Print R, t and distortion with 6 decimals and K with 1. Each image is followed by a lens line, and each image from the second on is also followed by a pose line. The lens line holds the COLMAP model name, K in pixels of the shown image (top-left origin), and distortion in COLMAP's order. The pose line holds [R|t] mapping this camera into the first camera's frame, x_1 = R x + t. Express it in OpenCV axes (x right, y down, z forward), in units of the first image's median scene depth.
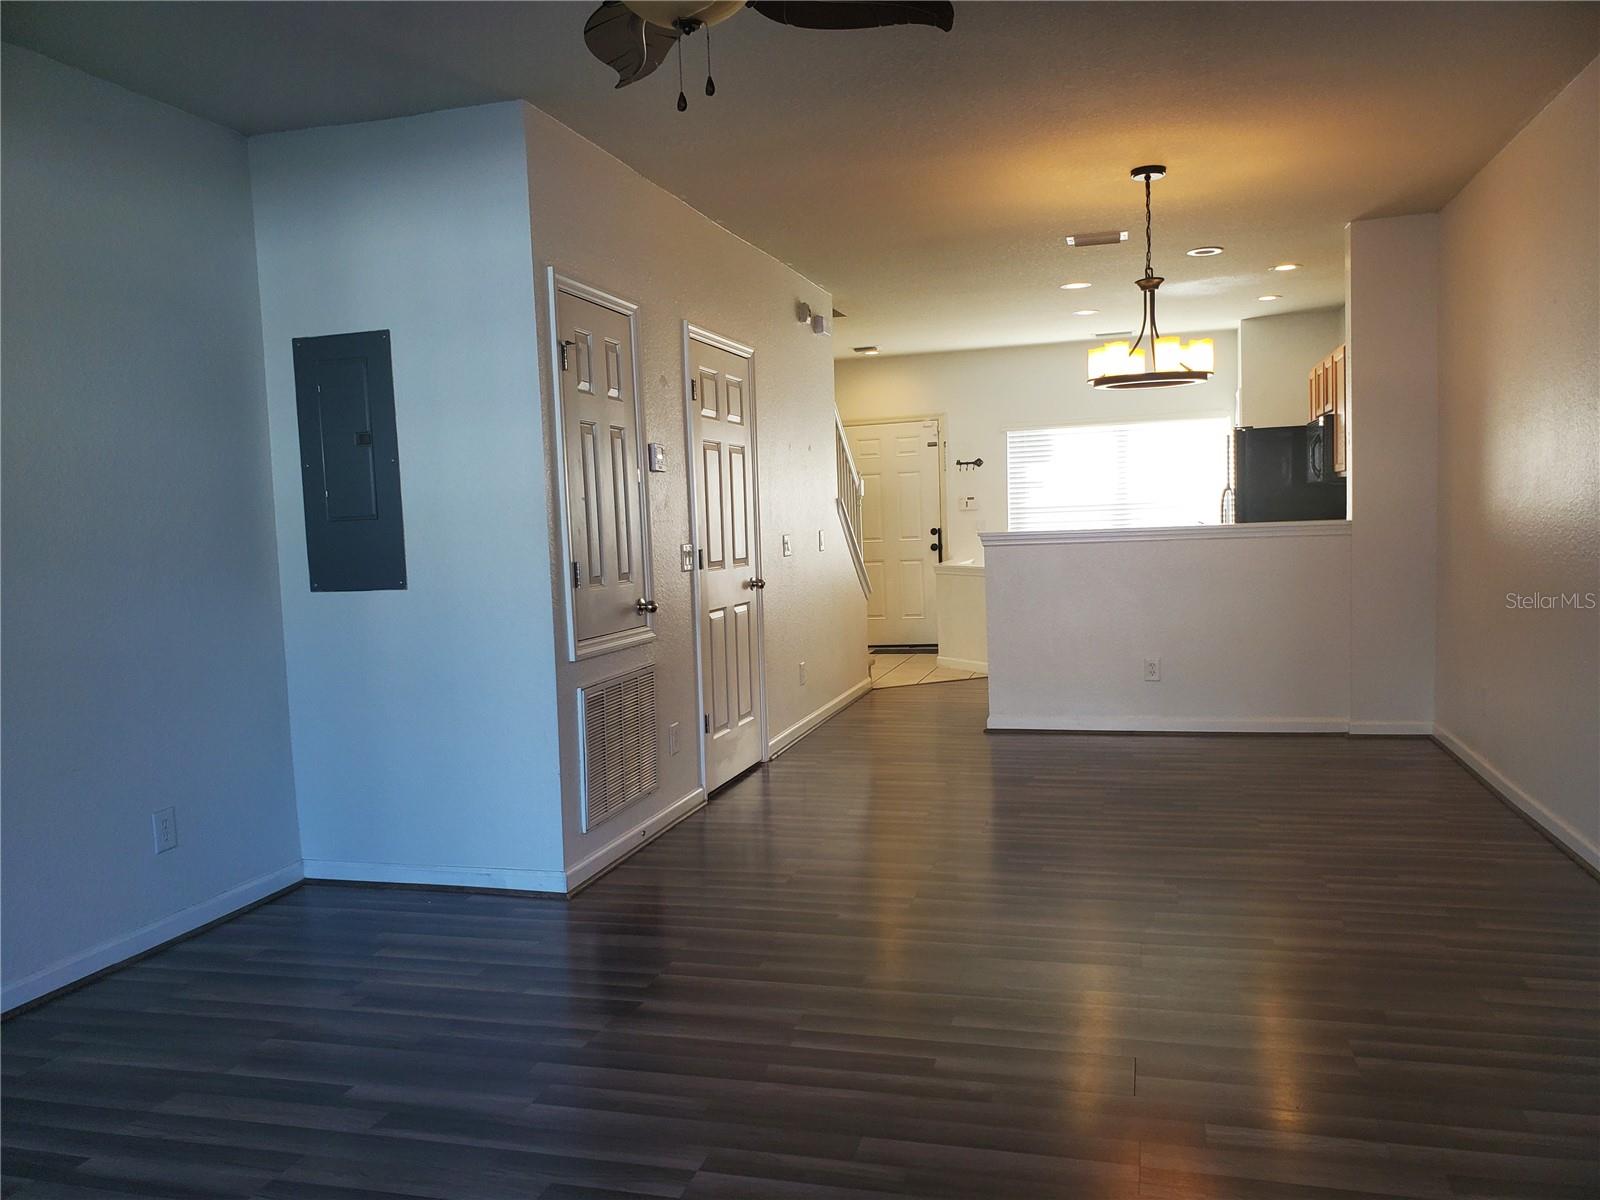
lens RADIAL K [[1229.3, 0, 800.6], [0, 1229.3, 602.4], [0, 0, 1]] dist [0.053295, -0.027834]
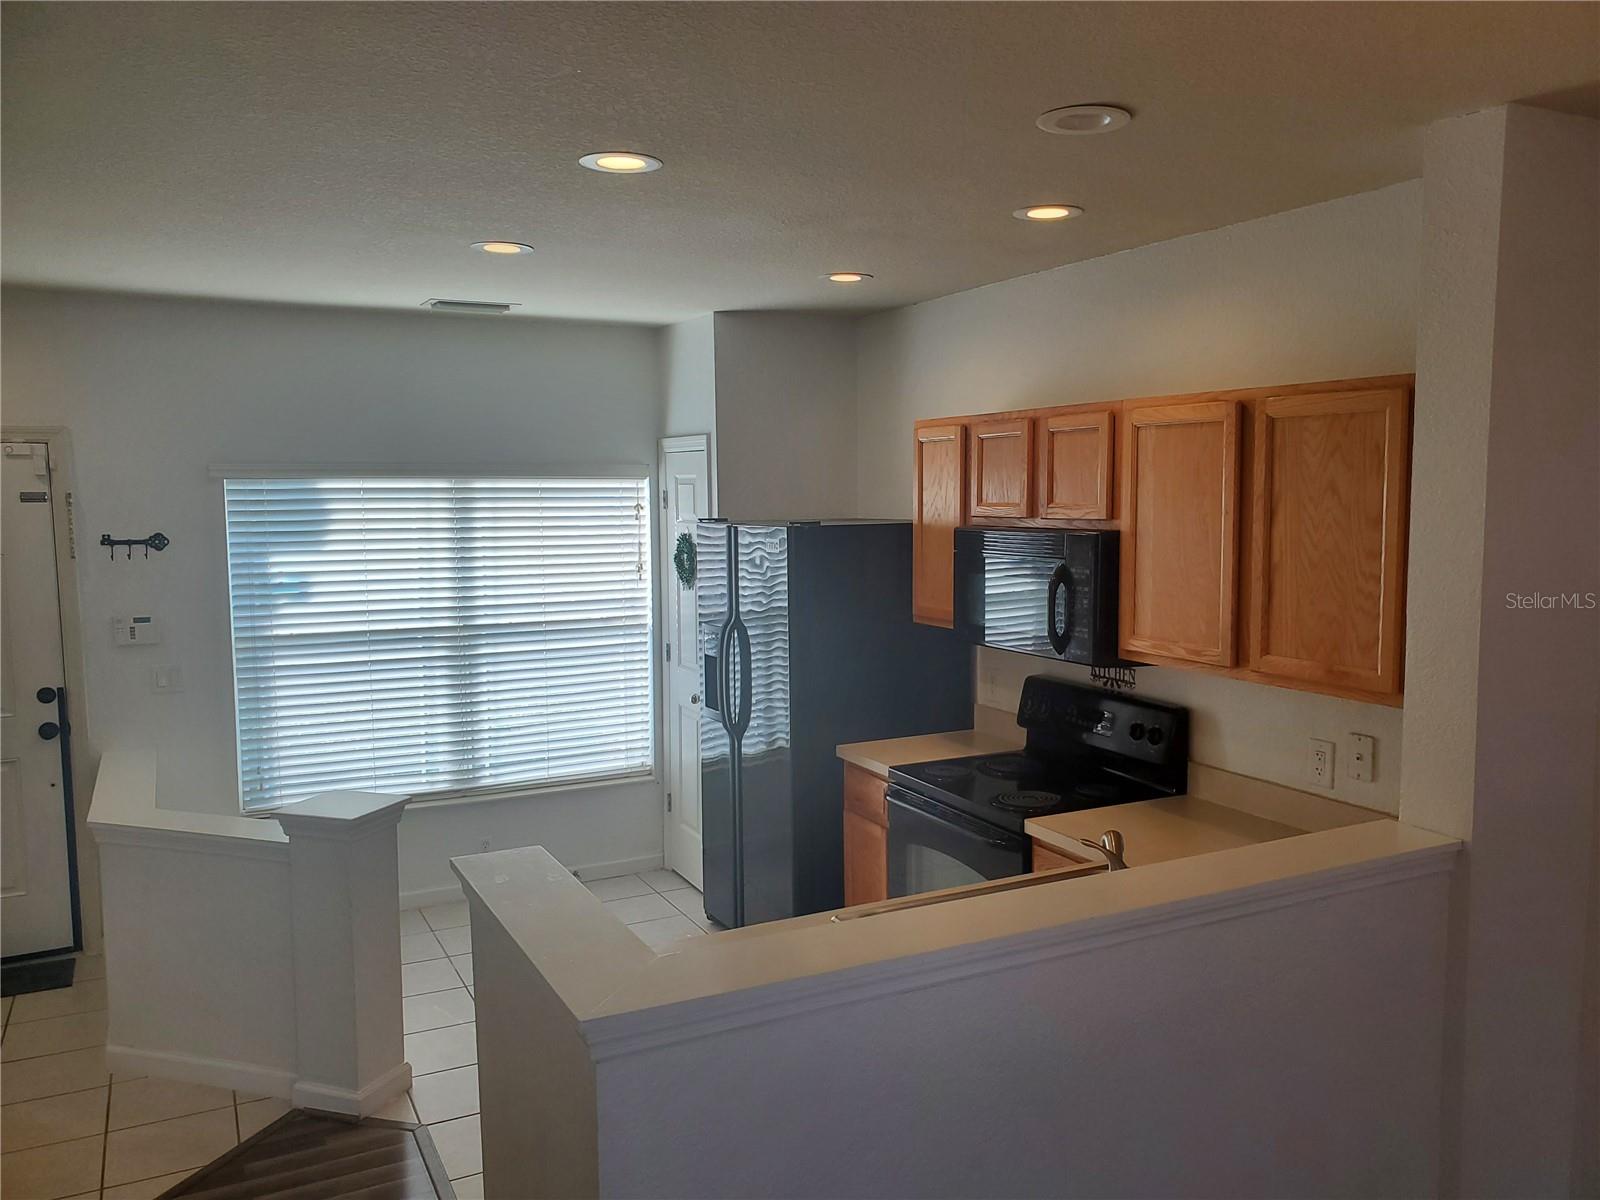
lens RADIAL K [[1229.3, 0, 802.9], [0, 1229.3, 596.2], [0, 0, 1]] dist [0.053295, -0.027834]
pose [[0.726561, -0.025709, 0.686620, -0.000937], [0.030431, 0.999523, 0.005224, -0.087884], [-0.686427, 0.017099, 0.726997, 0.491925]]
